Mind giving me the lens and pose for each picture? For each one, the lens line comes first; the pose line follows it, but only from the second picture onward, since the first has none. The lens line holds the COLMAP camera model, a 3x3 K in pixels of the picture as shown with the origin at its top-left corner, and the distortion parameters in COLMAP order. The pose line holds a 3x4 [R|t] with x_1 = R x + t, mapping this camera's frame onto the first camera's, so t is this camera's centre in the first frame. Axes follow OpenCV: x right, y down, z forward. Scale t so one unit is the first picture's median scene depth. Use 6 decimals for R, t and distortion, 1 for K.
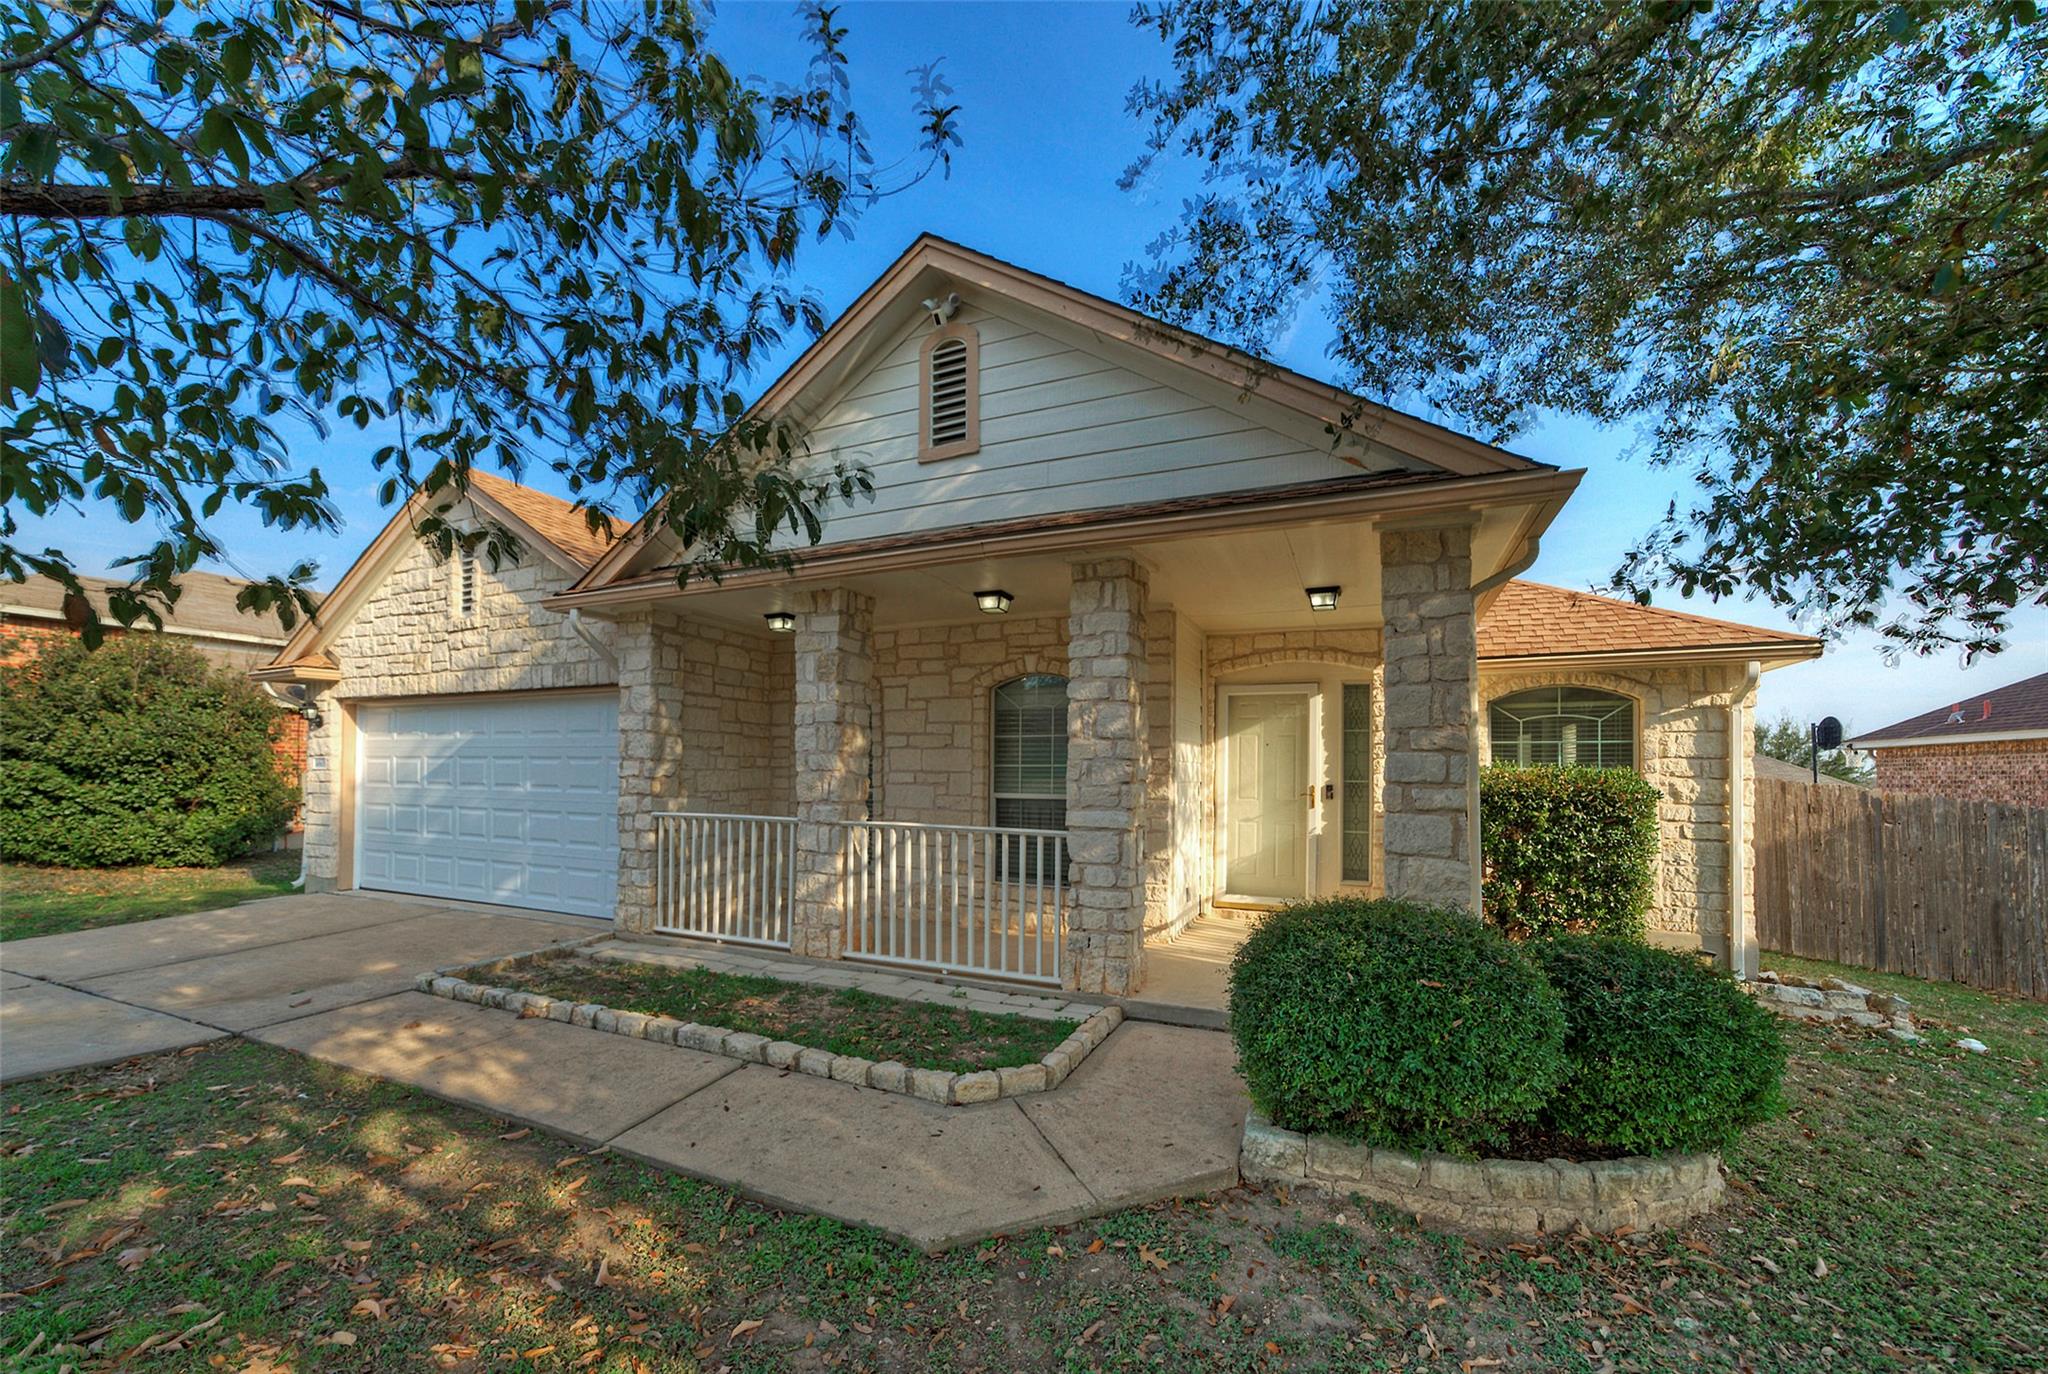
lens RADIAL K [[816.3, 0, 967.7], [0, 816.3, 757.3], [0, 0, 1]] dist [-0.028534, 0.021693]
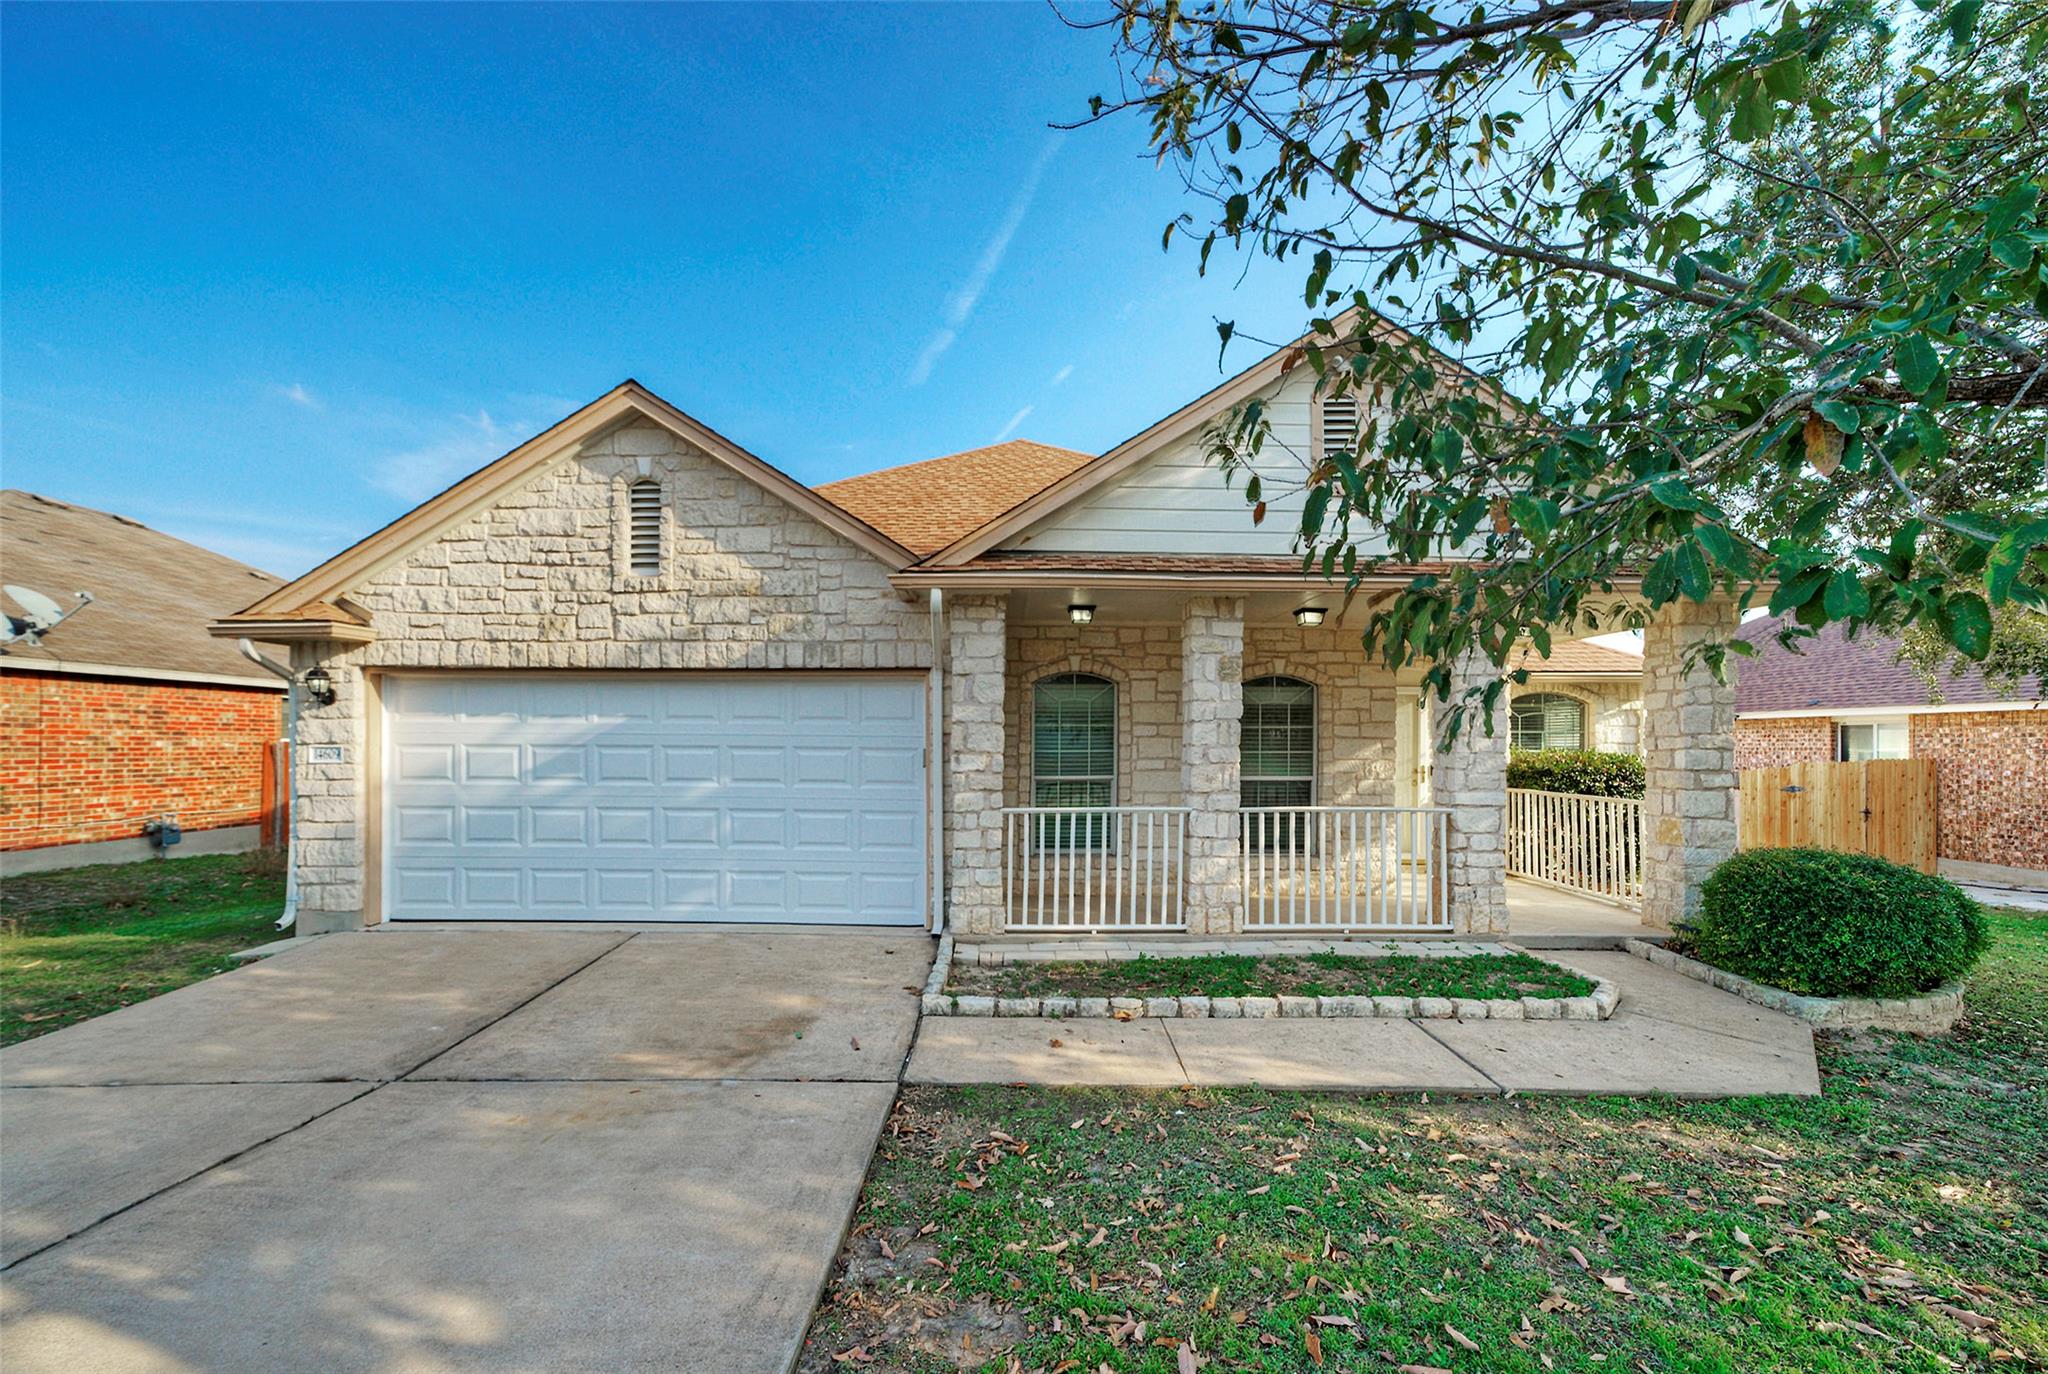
lens RADIAL K [[816.3, 0, 967.7], [0, 816.3, 757.3], [0, 0, 1]] dist [-0.028534, 0.021693]
pose [[0.902547, -0.015101, 0.430327, -0.751181], [-0.002773, 0.999160, 0.040879, -0.027214], [-0.430583, -0.038089, 0.901747, 0.127330]]
